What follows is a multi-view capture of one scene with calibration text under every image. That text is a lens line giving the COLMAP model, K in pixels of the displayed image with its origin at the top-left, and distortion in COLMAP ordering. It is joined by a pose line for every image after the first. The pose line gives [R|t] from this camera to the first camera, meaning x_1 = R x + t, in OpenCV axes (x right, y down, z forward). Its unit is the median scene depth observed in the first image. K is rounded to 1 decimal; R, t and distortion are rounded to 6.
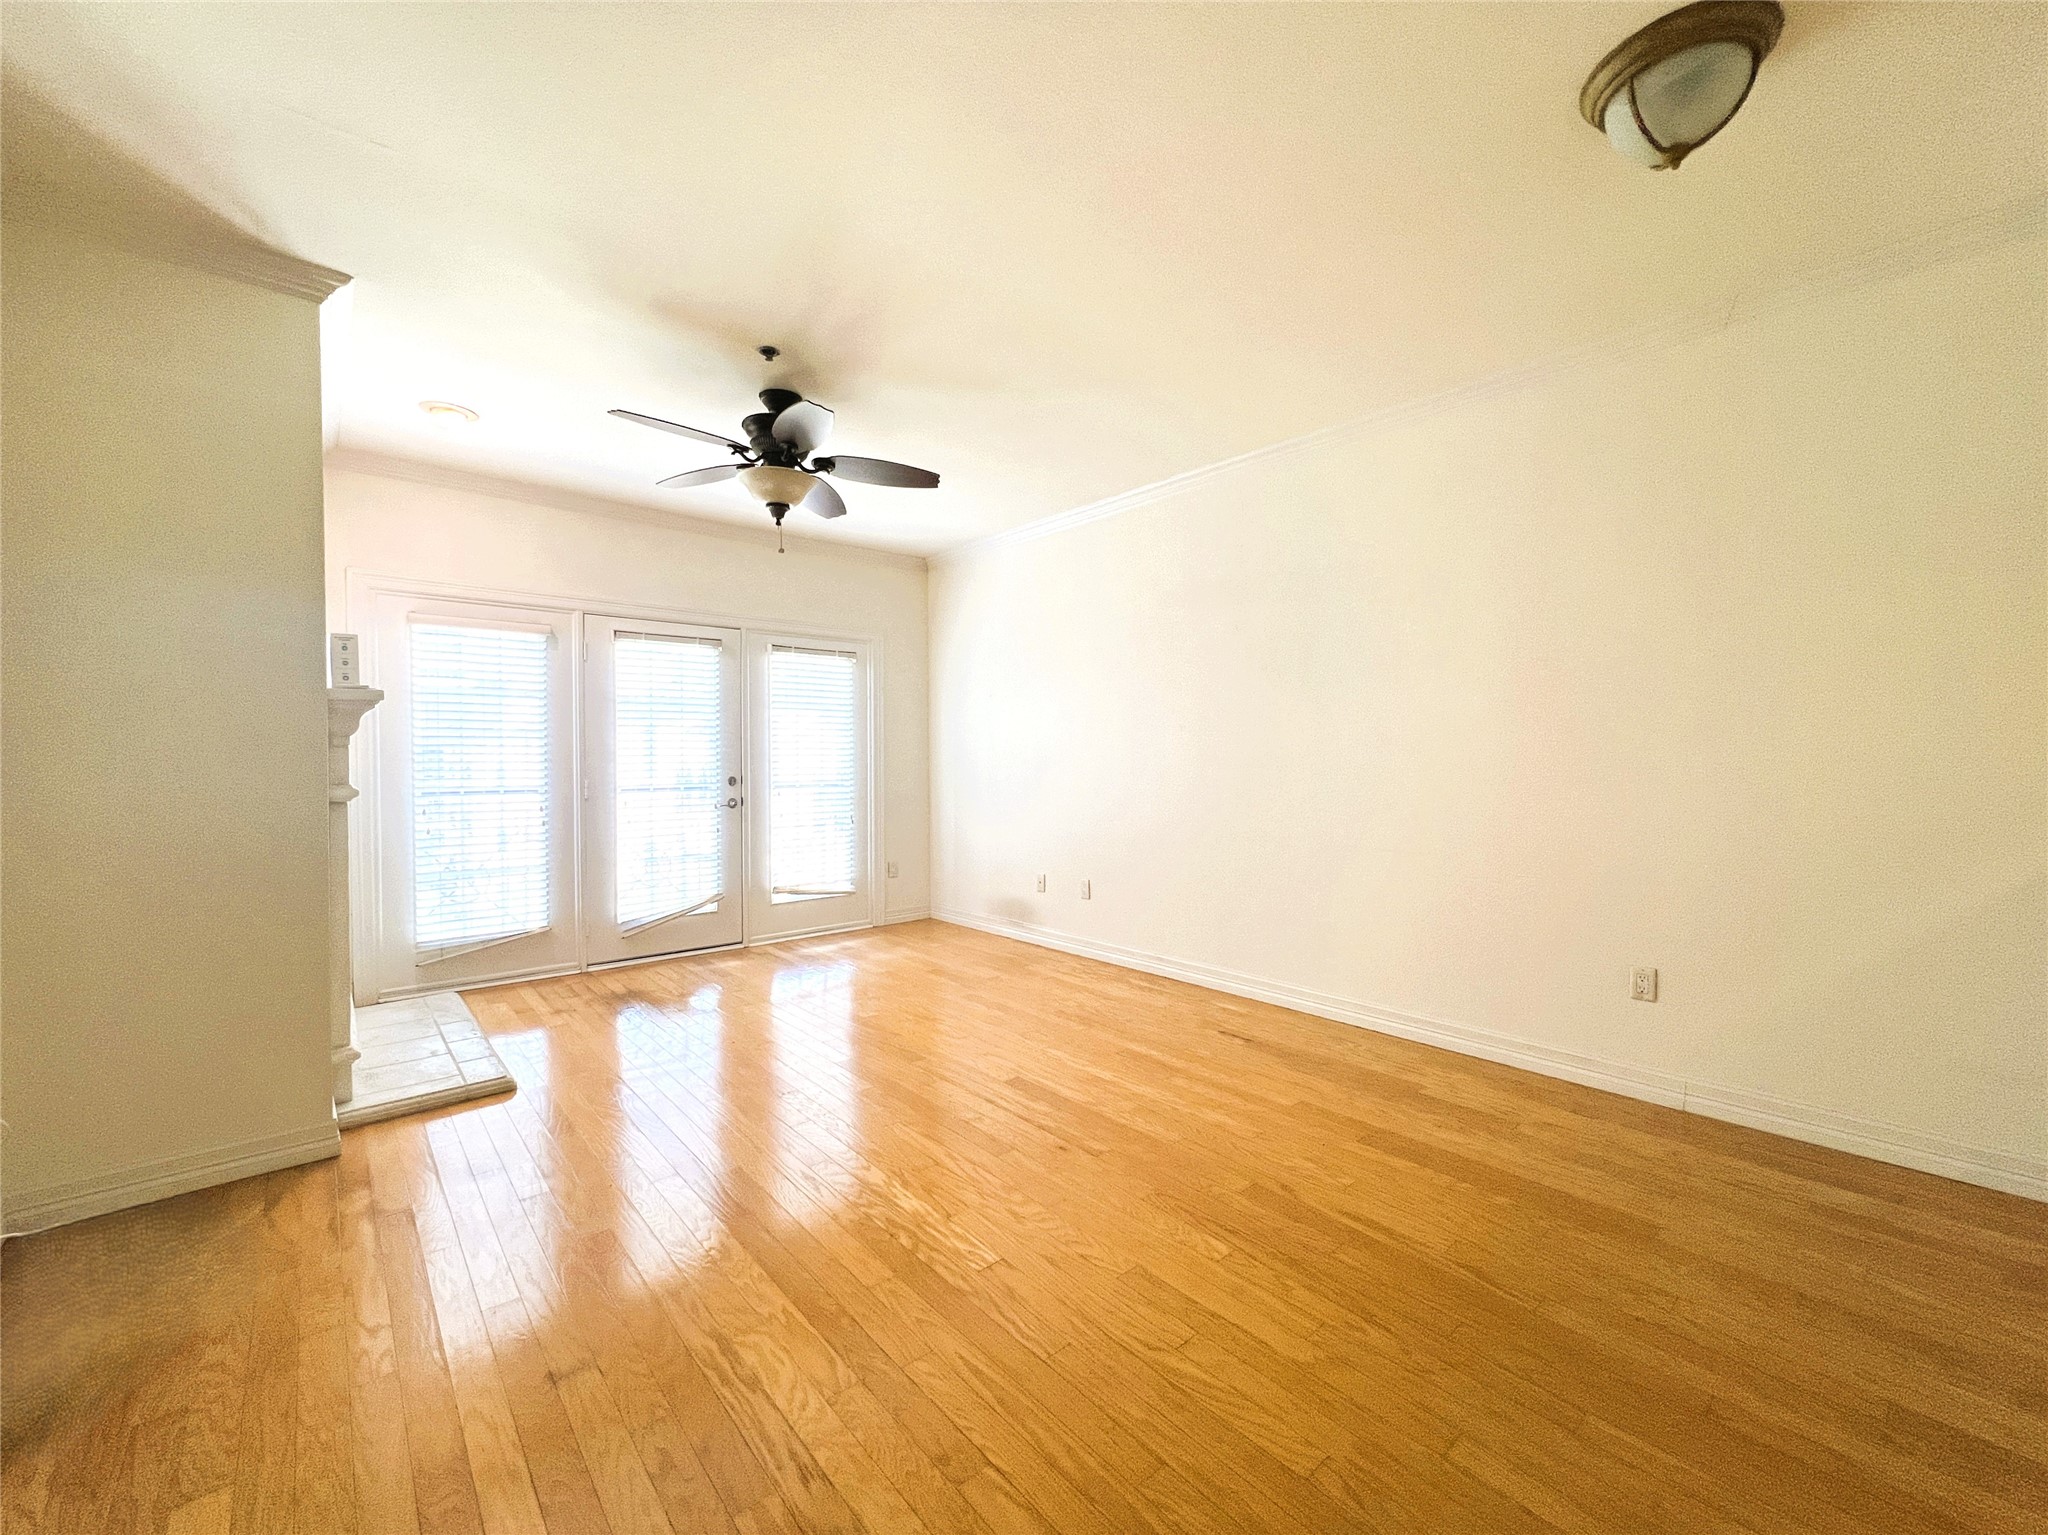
lens RADIAL K [[832.1, 0, 1031.1], [0, 832.1, 767.1], [0, 0, 1]] dist [0.001576, 0.000124]
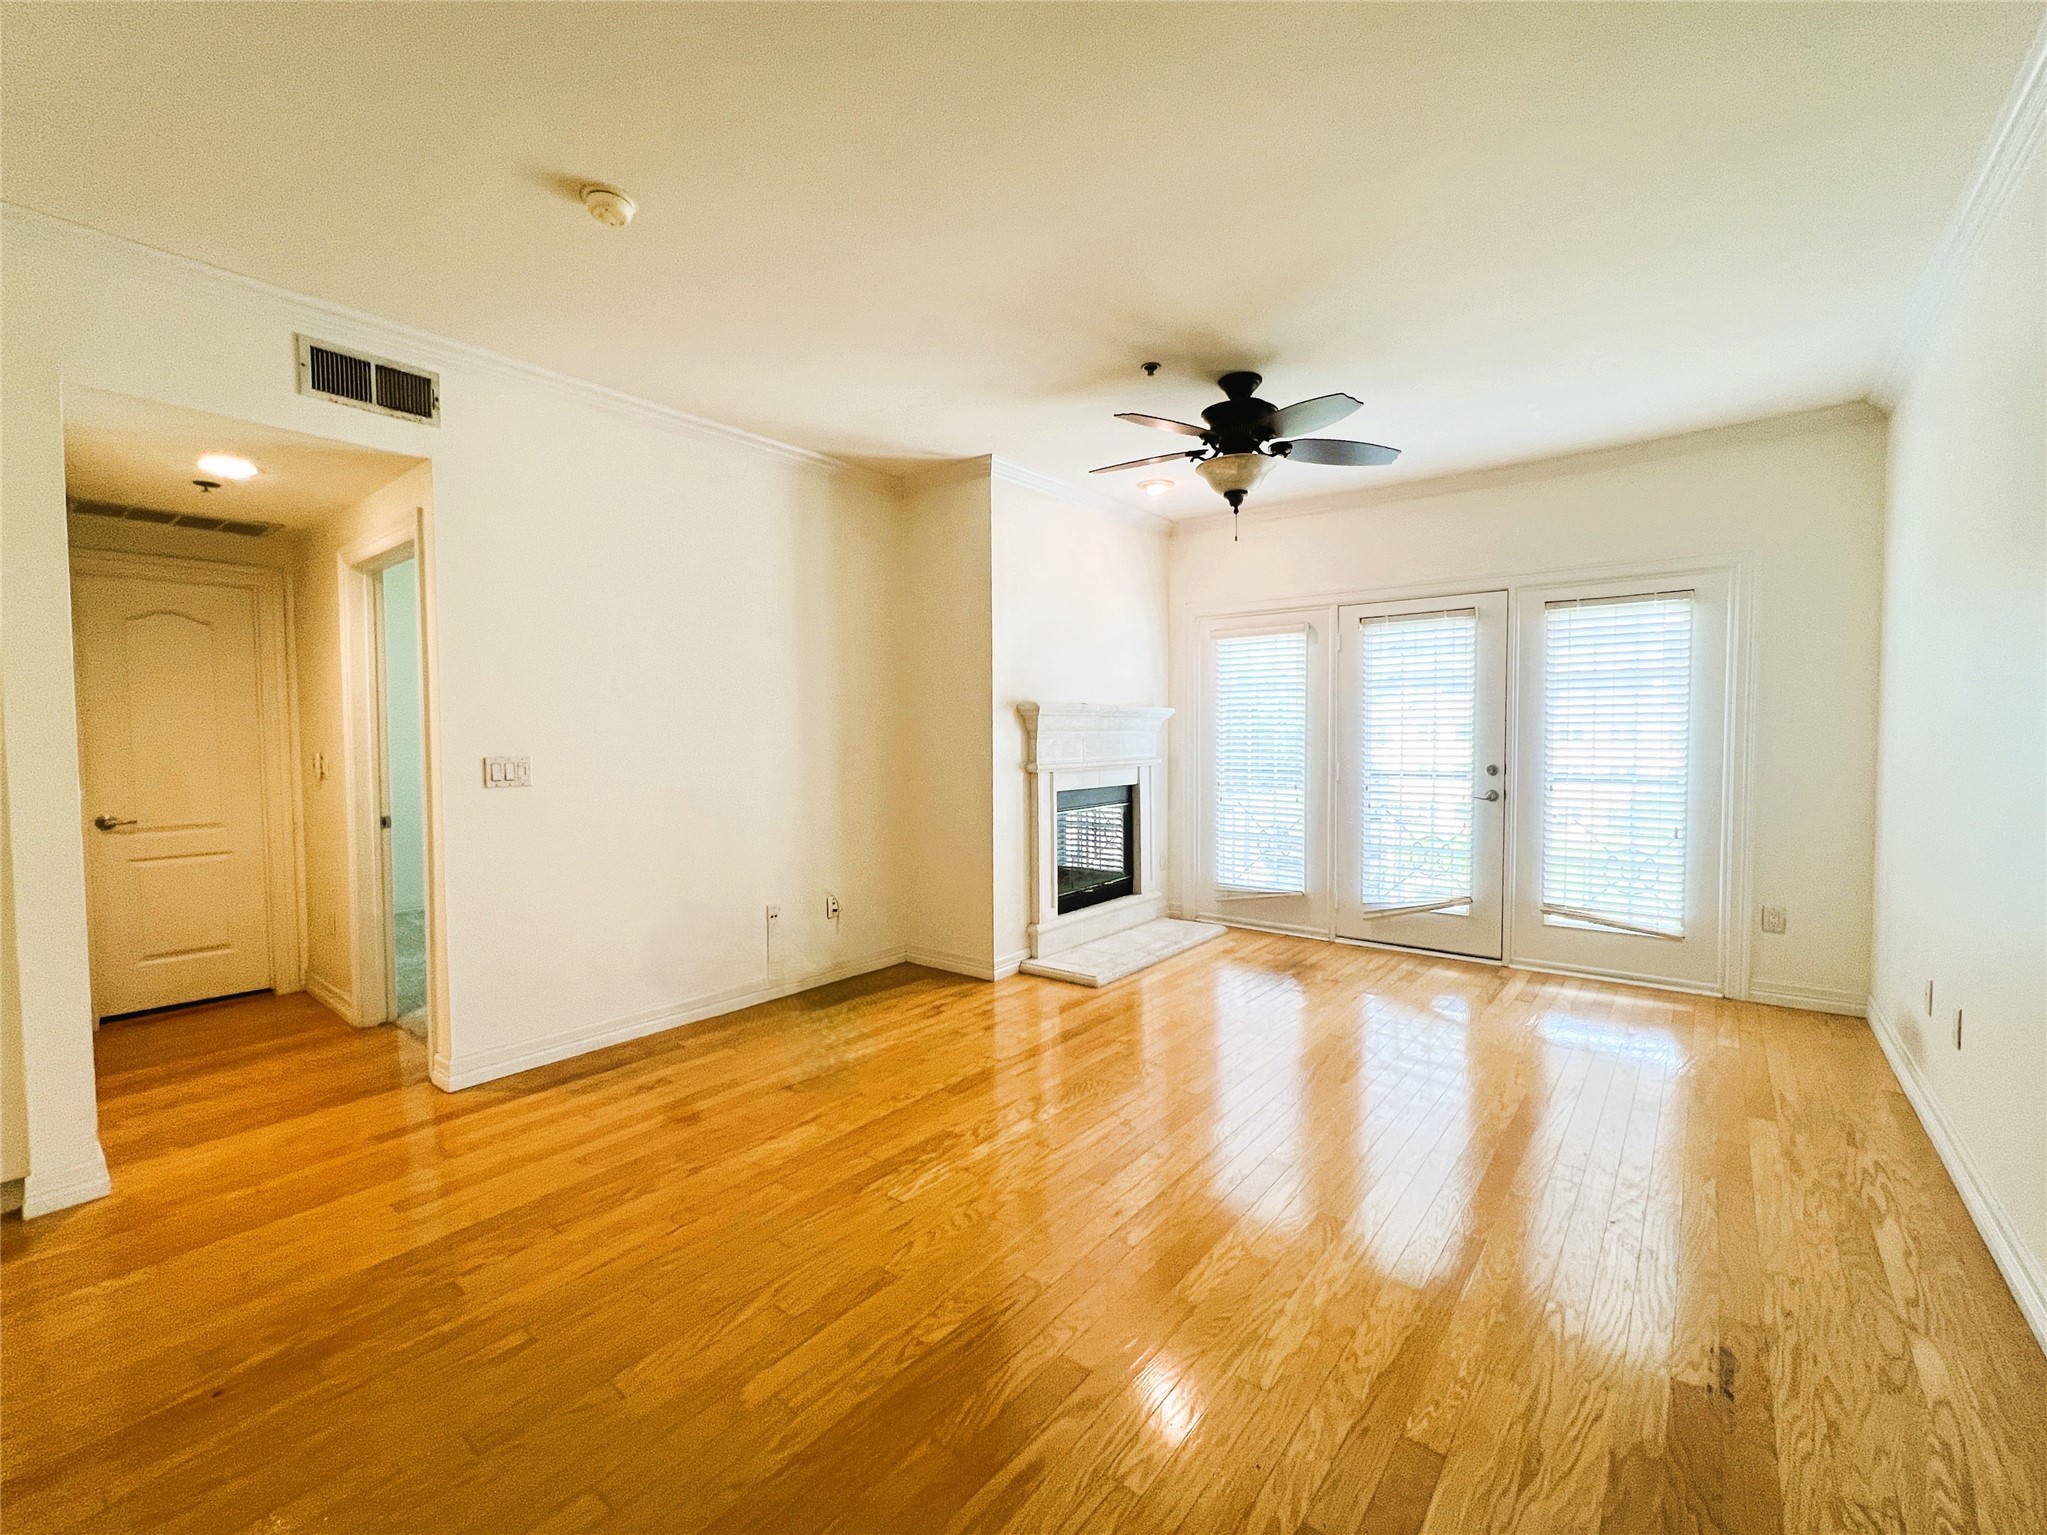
lens RADIAL K [[860.0, 0, 1024.9], [0, 860.0, 771.8], [0, 0, 1]] dist [-0.000363, -0.000079]
pose [[0.178132, 0.044801, -0.982986, 0.545483], [-0.006216, 0.998994, 0.044405, -0.022825], [0.983987, -0.001800, 0.178231, 0.467160]]
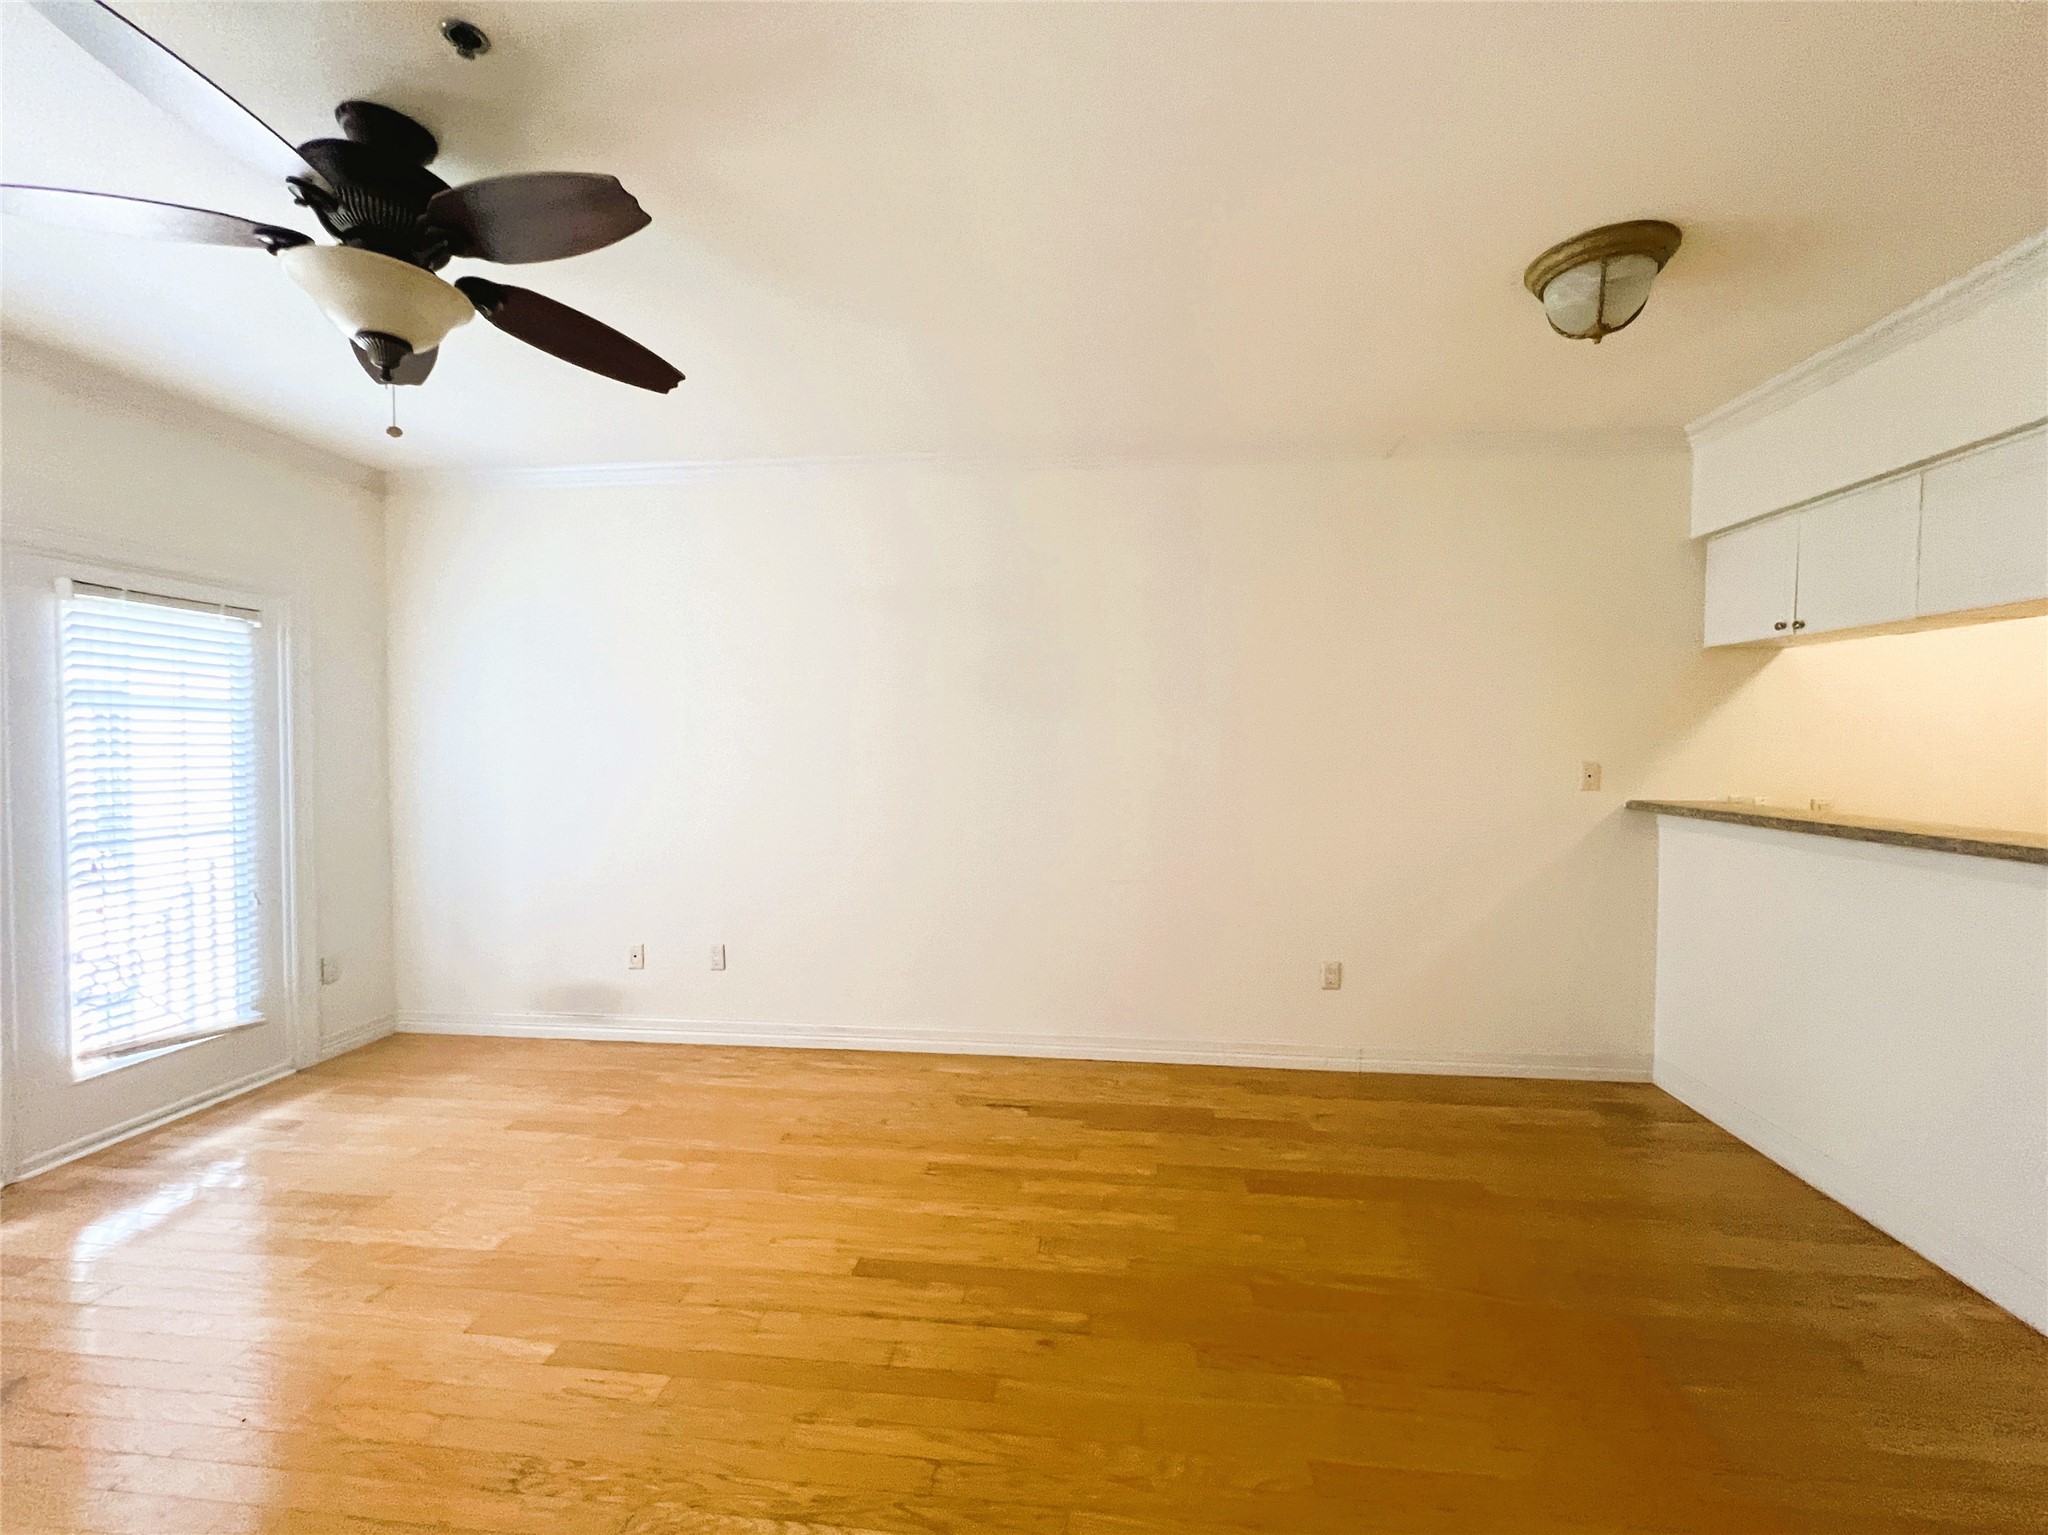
lens RADIAL K [[832.2, 0, 1032.5], [0, 832.2, 769.7], [0, 0, 1]] dist [-0.000517, 0.000019]
pose [[0.730106, -0.012595, 0.683218, -0.299205], [0.004367, 0.999896, 0.013767, -0.045118], [-0.683320, -0.007067, 0.730085, 0.287315]]
